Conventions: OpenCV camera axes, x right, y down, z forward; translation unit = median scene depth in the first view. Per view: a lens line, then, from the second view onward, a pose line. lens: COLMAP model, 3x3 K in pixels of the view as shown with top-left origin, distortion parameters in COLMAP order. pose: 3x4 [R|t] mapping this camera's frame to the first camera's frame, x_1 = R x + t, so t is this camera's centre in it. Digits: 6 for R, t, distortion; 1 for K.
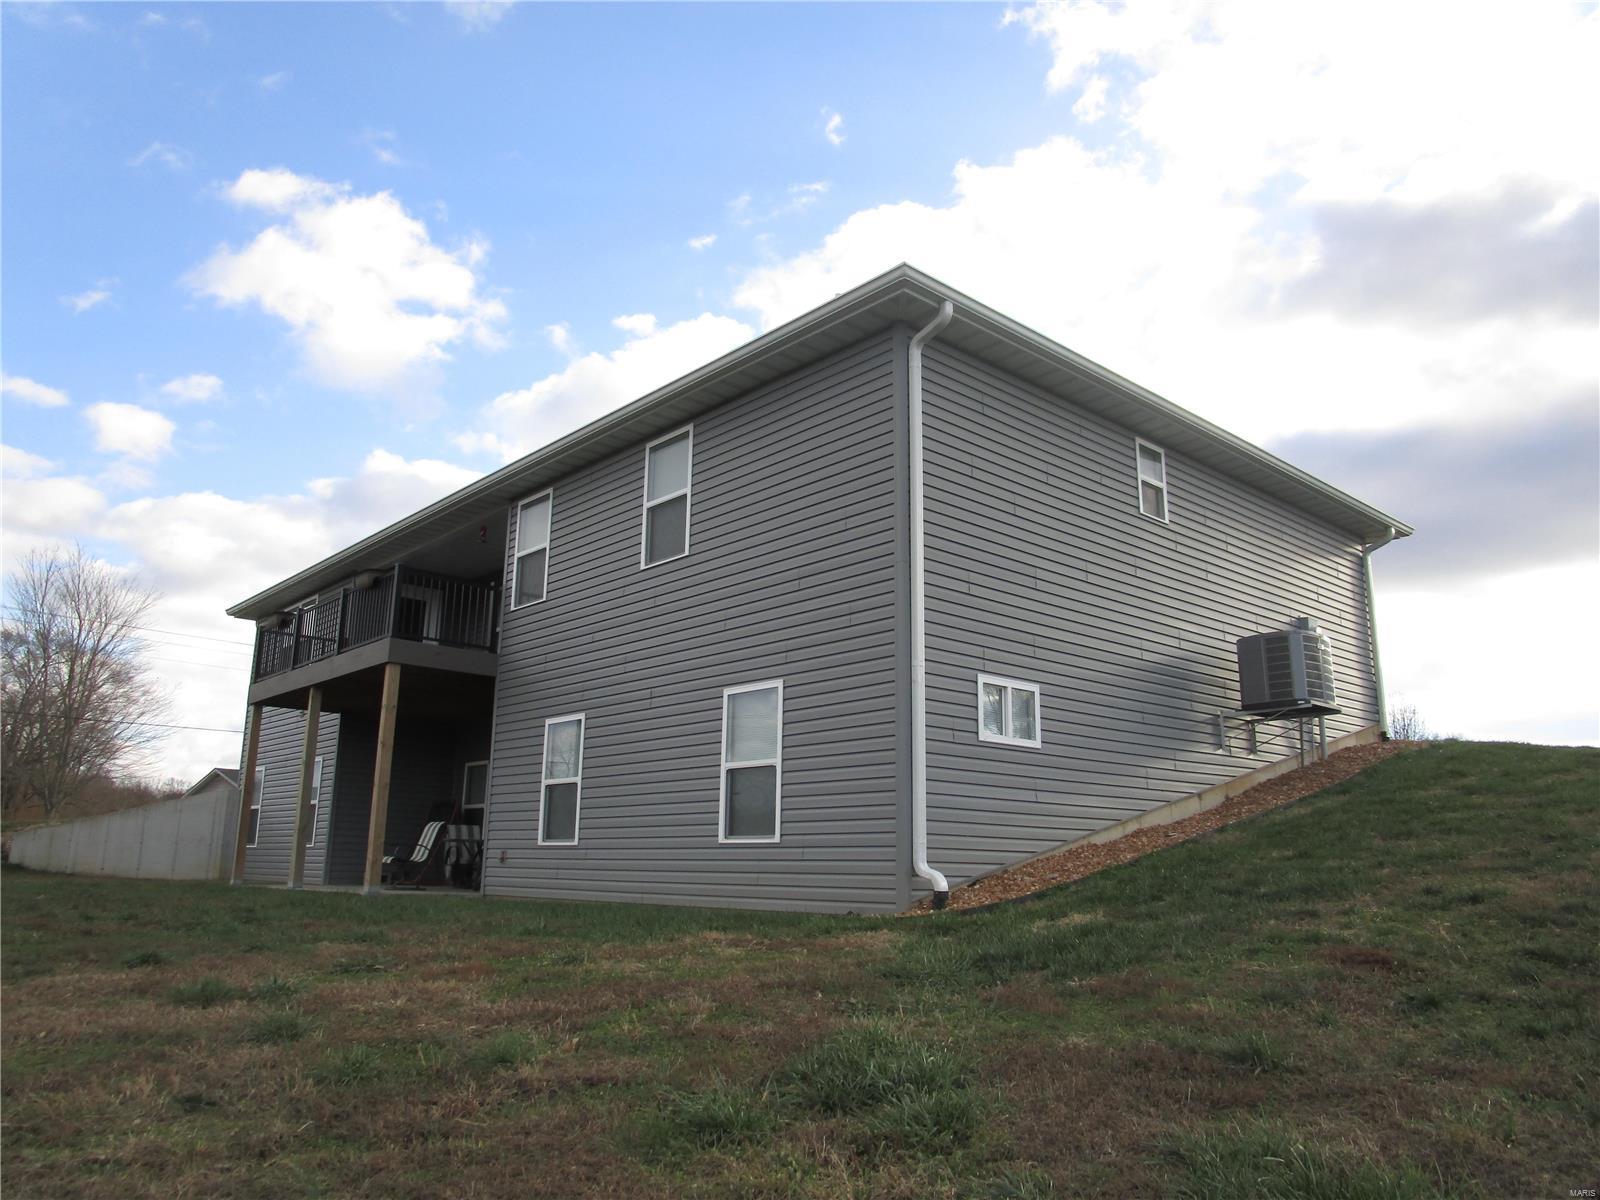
lens RADIAL K [[1183.8, 0, 775.3], [0, 1183.8, 600.6], [0, 0, 1]] dist [-0.002104, 0.000005]
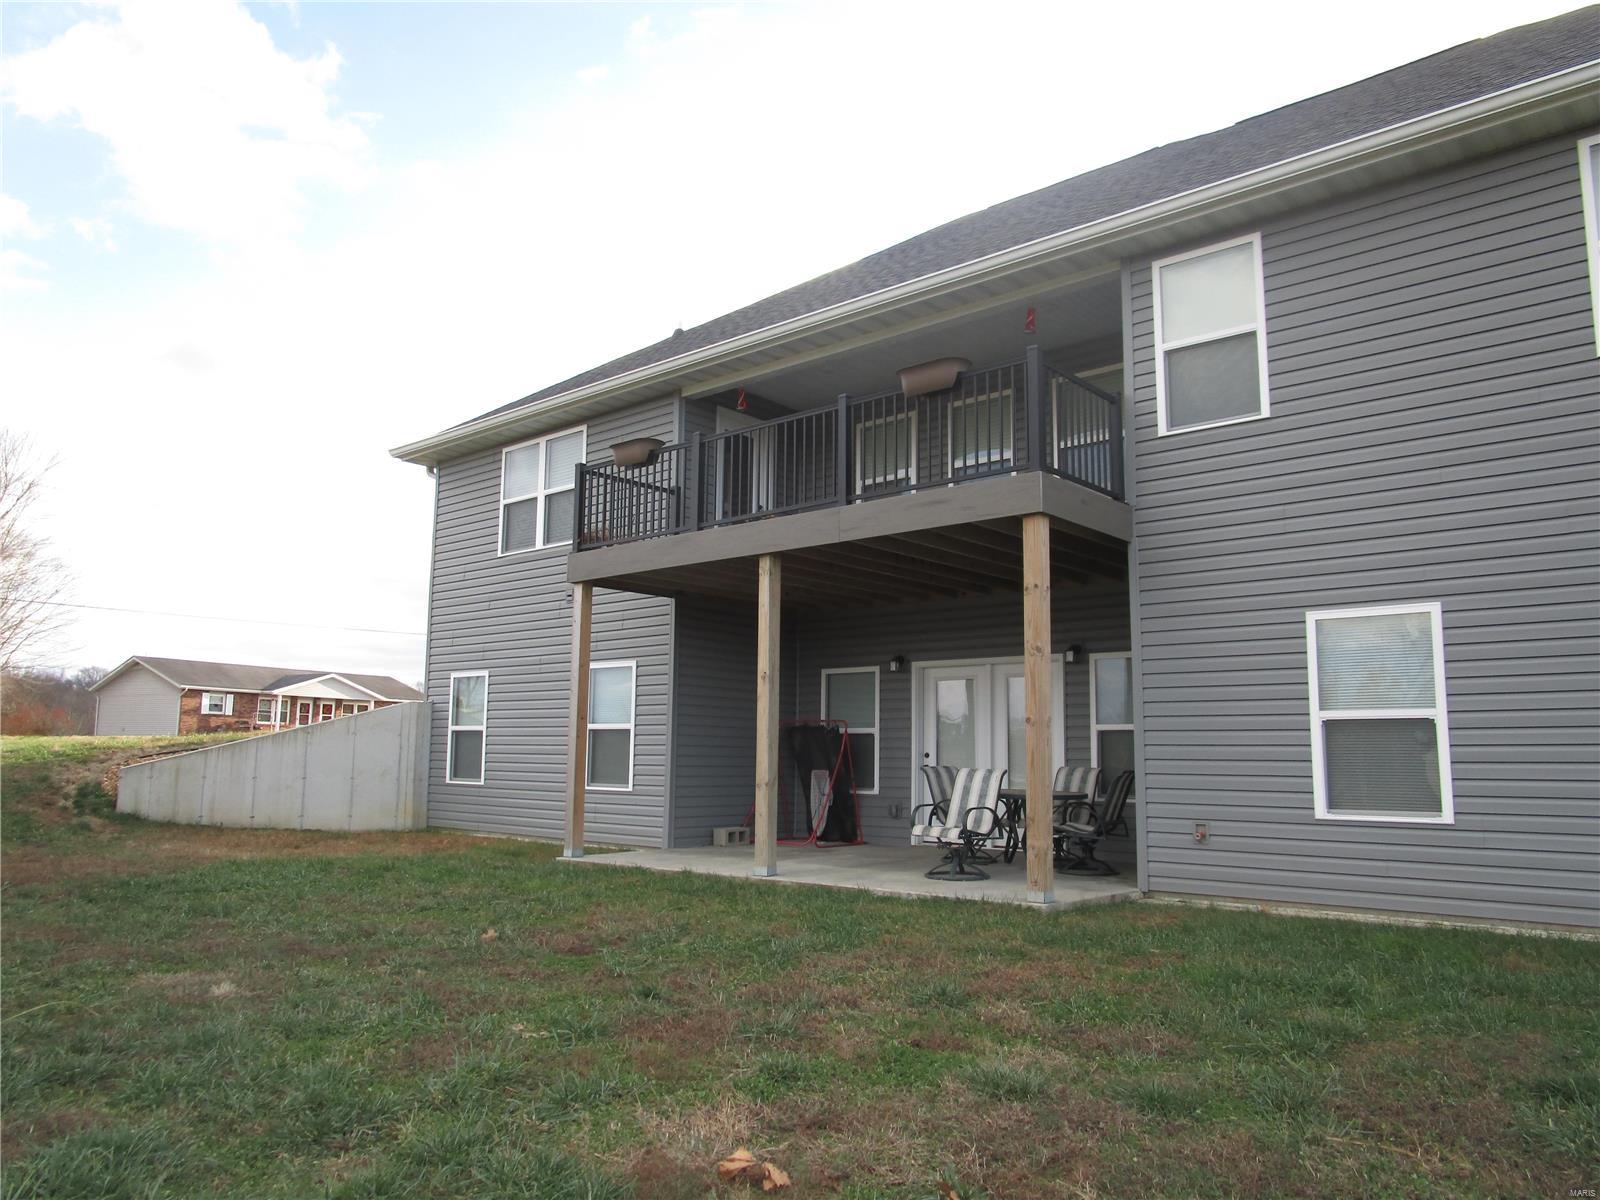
lens RADIAL K [[1266.0, 0, 800.0], [0, 1266.0, 600.0], [0, 0, 1]] dist [0.014058, 0.005132]
pose [[0.994394, 0.005846, 0.105580, -0.354755], [-0.015802, 0.995474, 0.093710, 0.025649], [-0.104554, -0.094853, 0.989986, 0.256260]]
